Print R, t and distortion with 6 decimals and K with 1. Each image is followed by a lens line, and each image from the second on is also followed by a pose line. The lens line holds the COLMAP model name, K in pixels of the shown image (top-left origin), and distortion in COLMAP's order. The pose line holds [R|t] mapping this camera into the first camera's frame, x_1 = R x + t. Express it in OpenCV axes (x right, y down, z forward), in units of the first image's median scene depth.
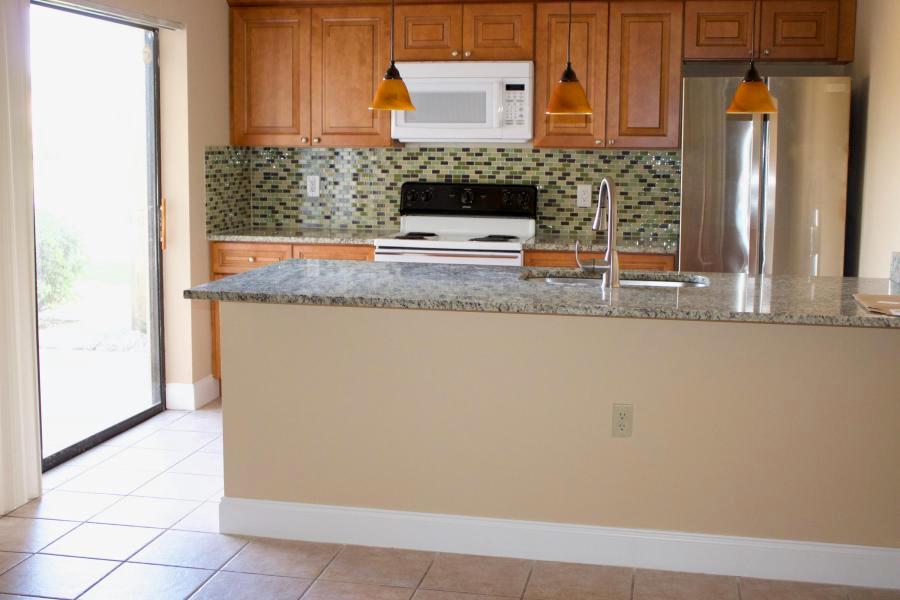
lens RADIAL K [[1144.6, 0, 445.2], [0, 1144.6, 300.5], [0, 0, 1]] dist [-0.076930, 0.000000]
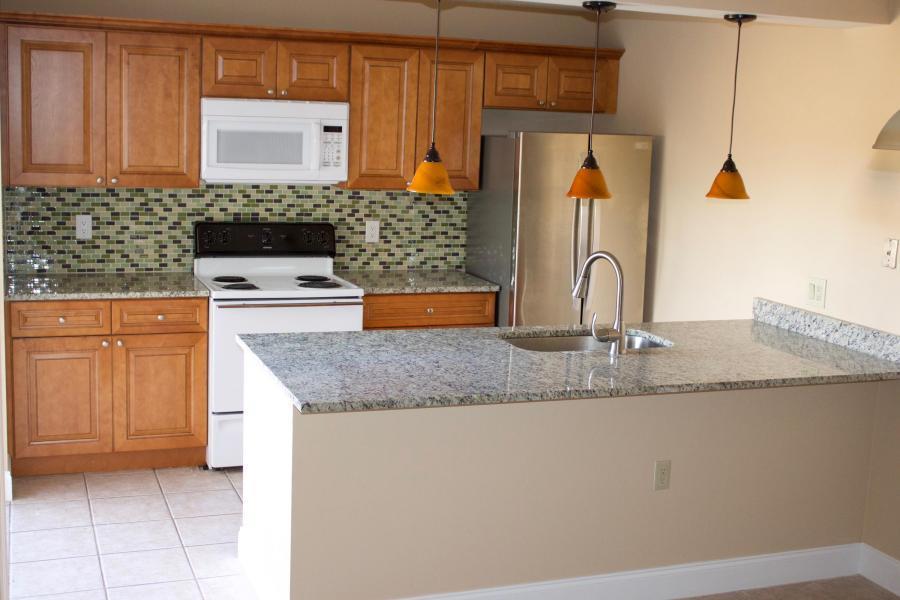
lens RADIAL K [[1144.6, 0, 445.8], [0, 1144.6, 300.2], [0, 0, 1]] dist [-0.076930, 0.000000]
pose [[0.842069, -0.063091, 0.535667, -0.376251], [0.040835, 0.997742, 0.053322, -0.082961], [-0.537821, -0.023027, 0.842744, 0.103062]]
